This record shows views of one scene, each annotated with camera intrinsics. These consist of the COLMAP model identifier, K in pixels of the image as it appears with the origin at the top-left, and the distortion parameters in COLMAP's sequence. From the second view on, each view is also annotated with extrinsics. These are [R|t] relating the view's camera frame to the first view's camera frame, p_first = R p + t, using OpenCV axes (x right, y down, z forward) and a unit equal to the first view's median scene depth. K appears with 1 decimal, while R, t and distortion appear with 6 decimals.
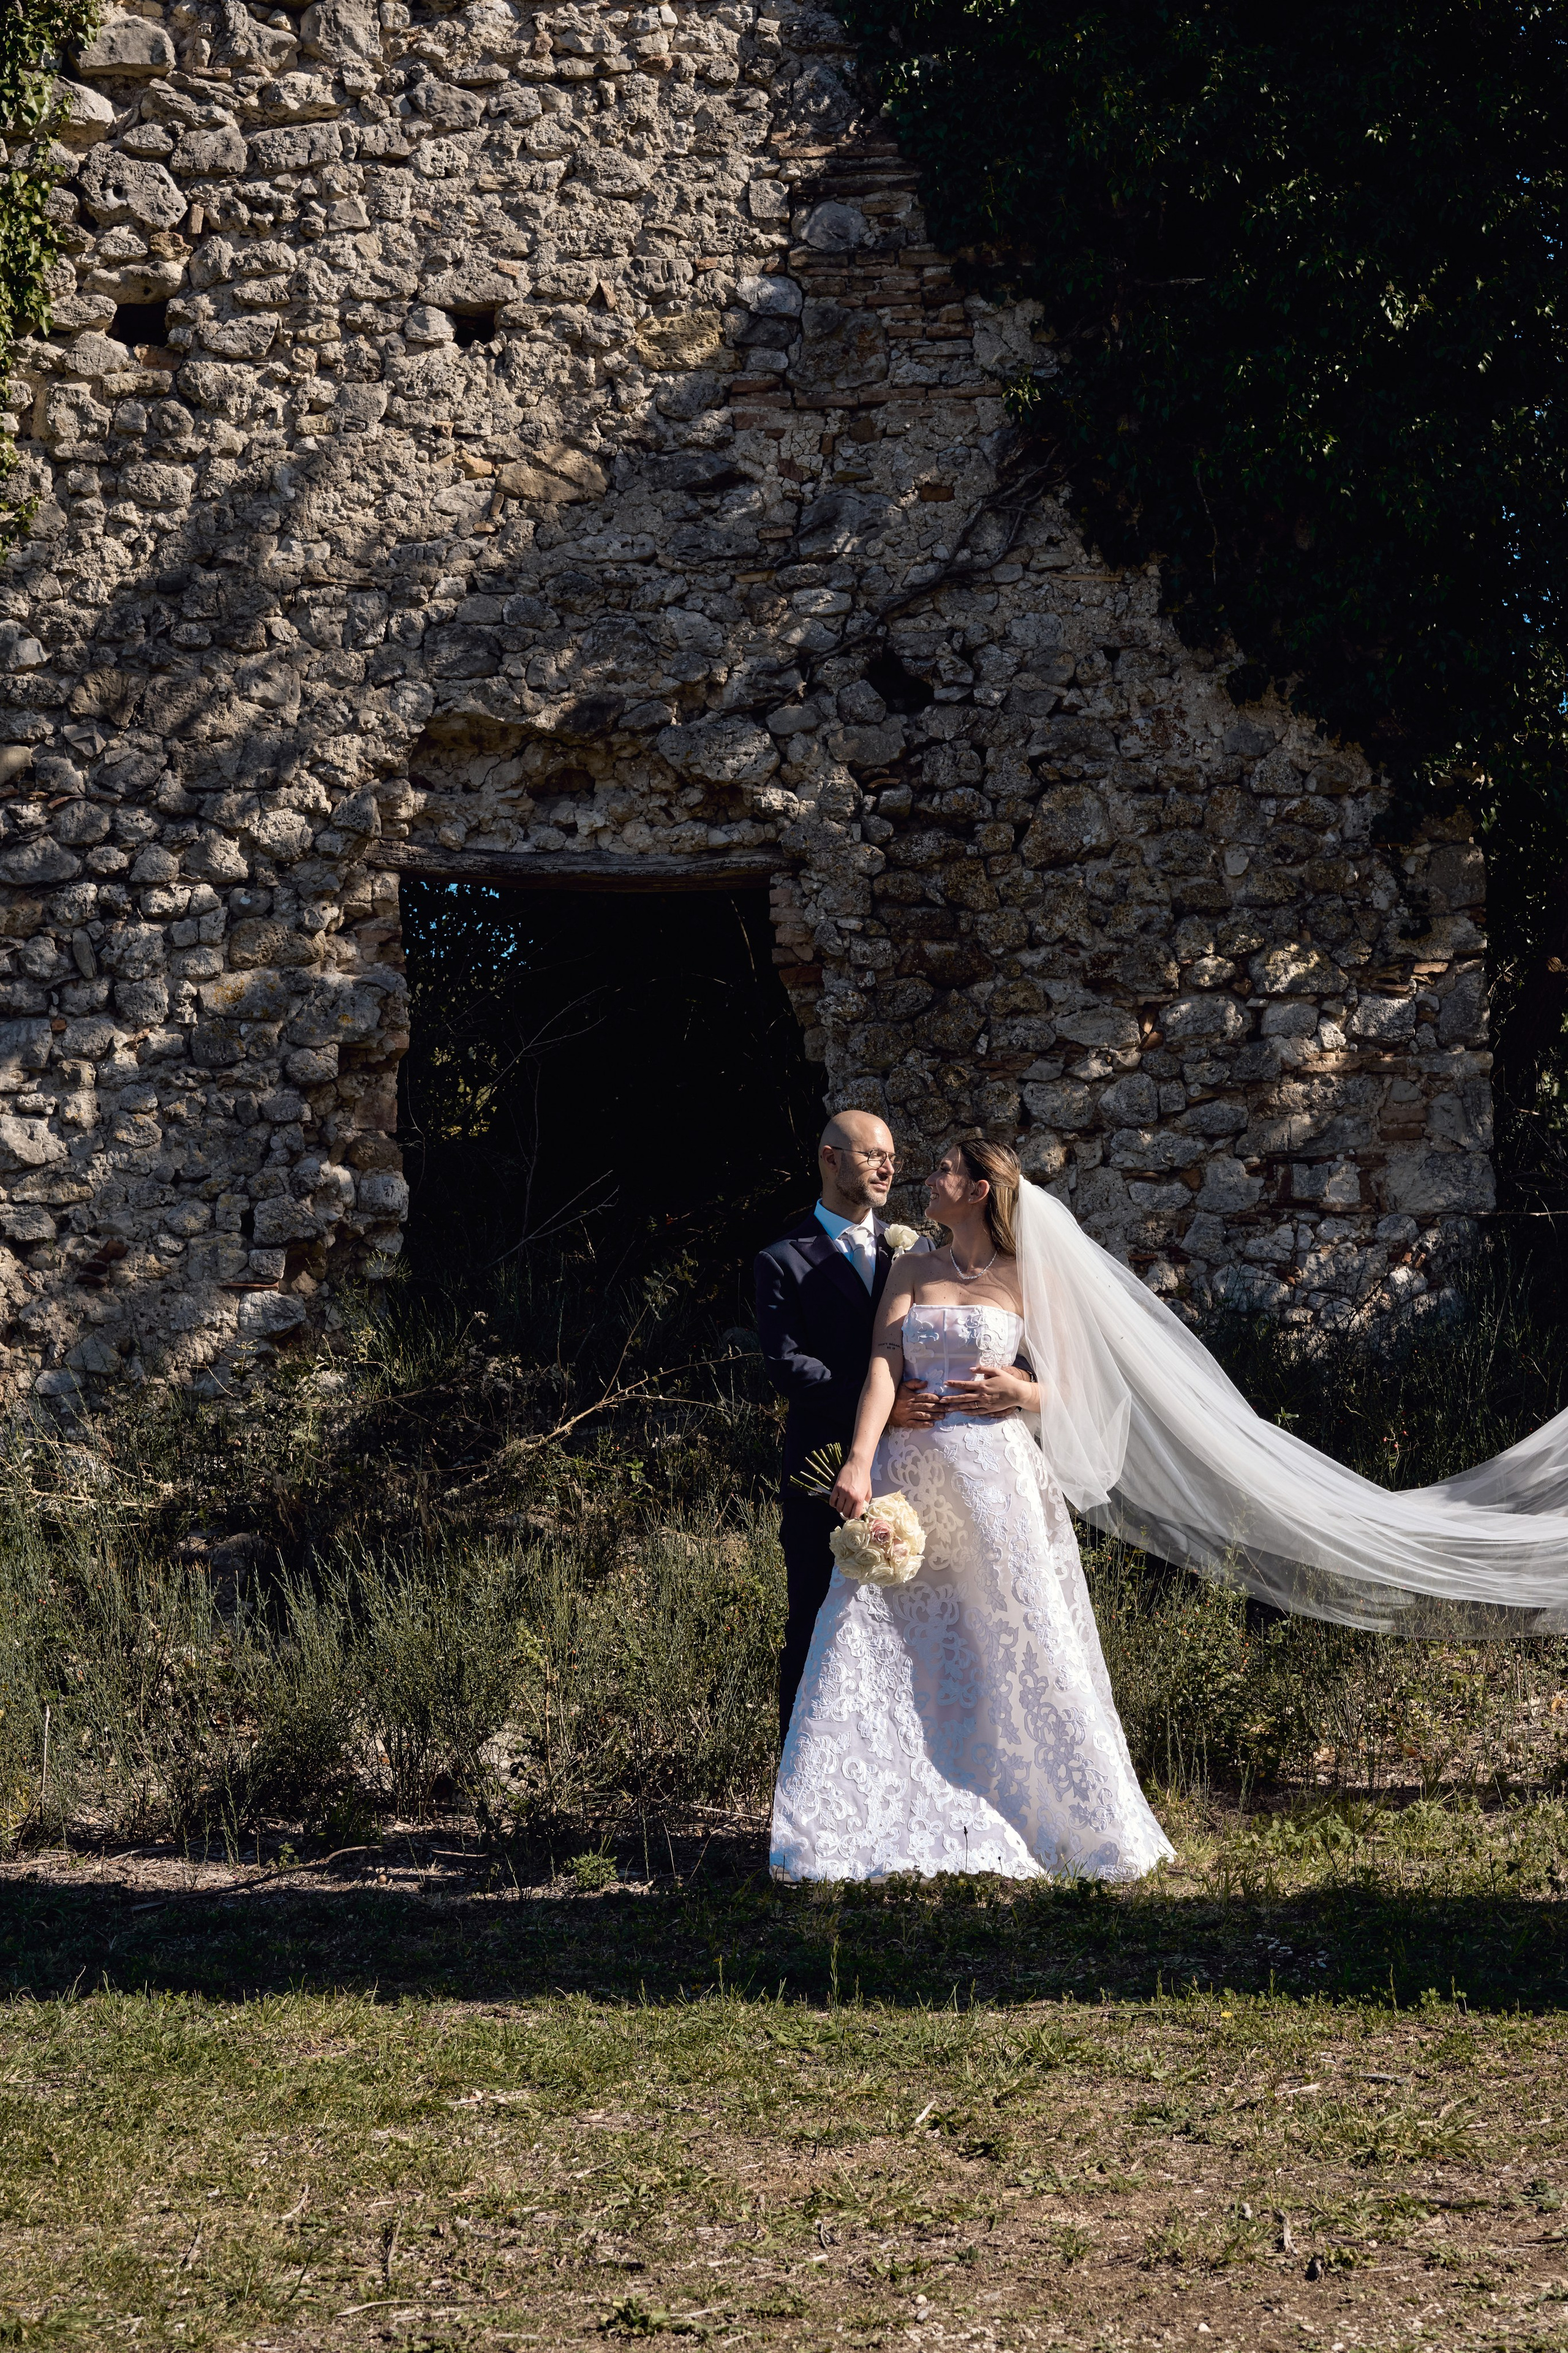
lens RADIAL K [[3577.6, 0, 784.0], [0, 3577.6, 1176.5], [0, 0, 1]] dist [0.045951, -0.060945]
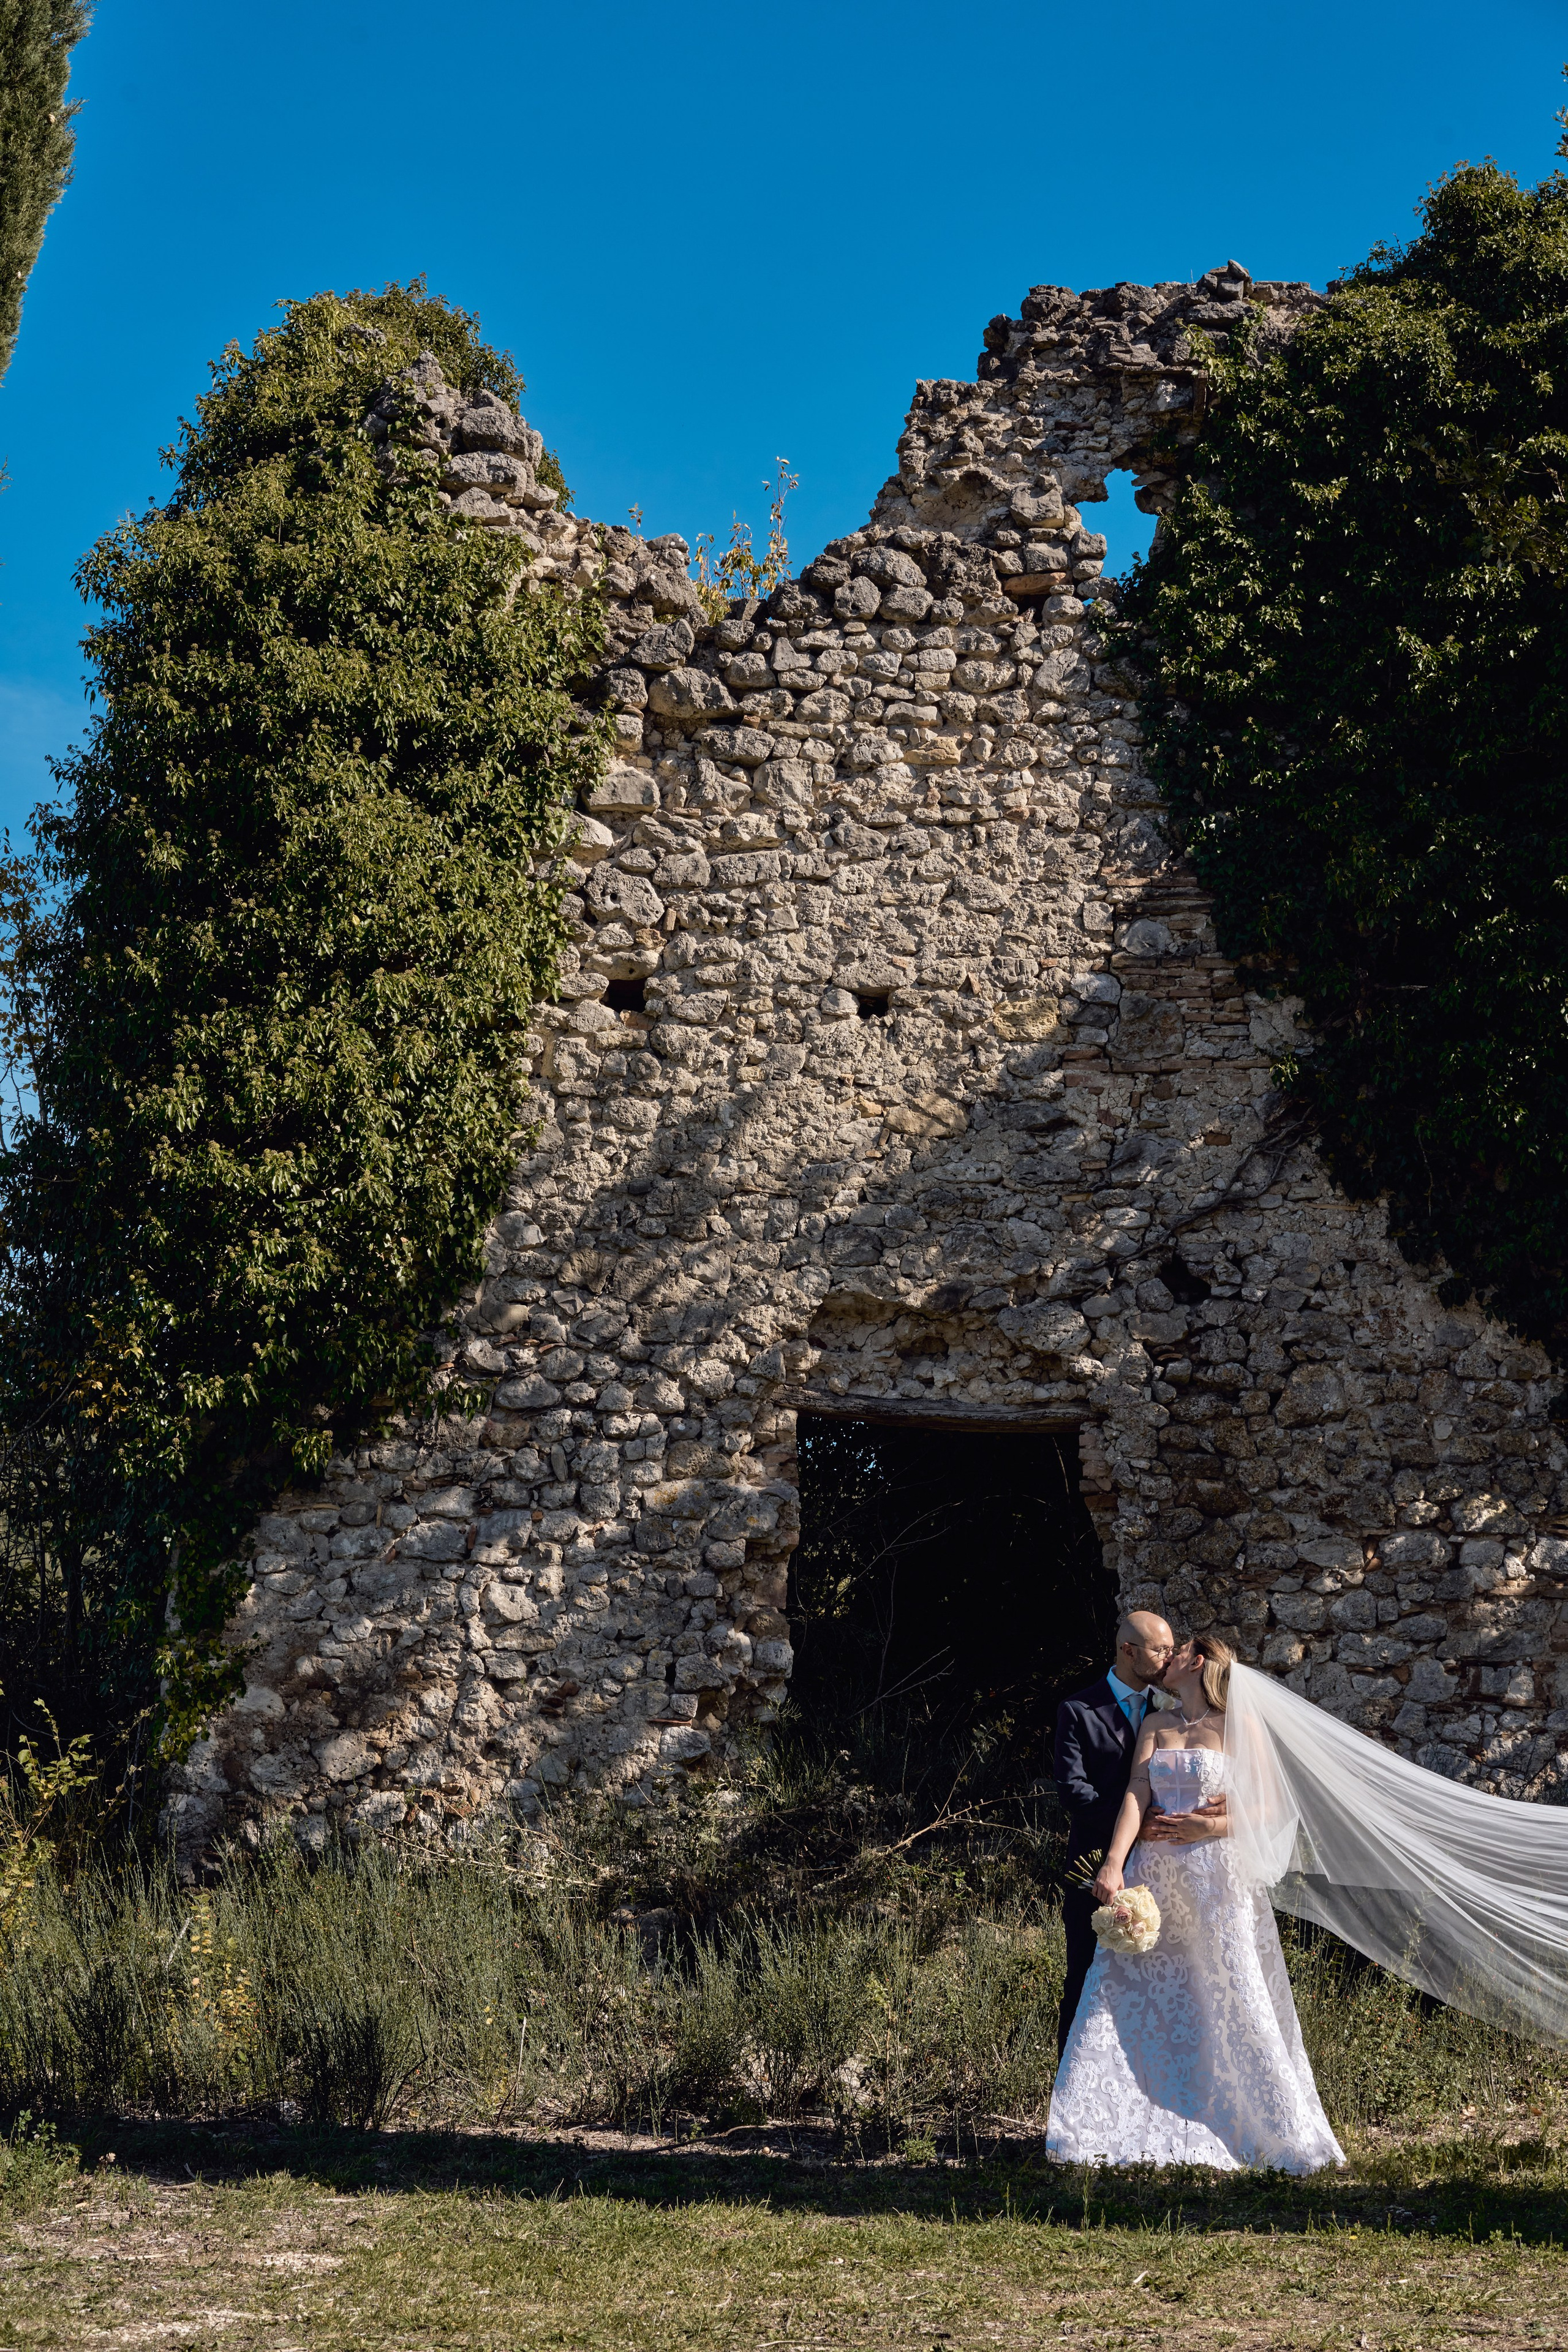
lens RADIAL K [[3576.3, 0, 784.0], [0, 3576.3, 1176.0], [0, 0, 1]] dist [0.045951, -0.060945]
pose [[0.994773, 0.034464, -0.096117, 0.010939], [-0.047540, 0.989393, -0.137266, 0.010603], [0.090367, 0.141118, 0.985860, -0.307967]]
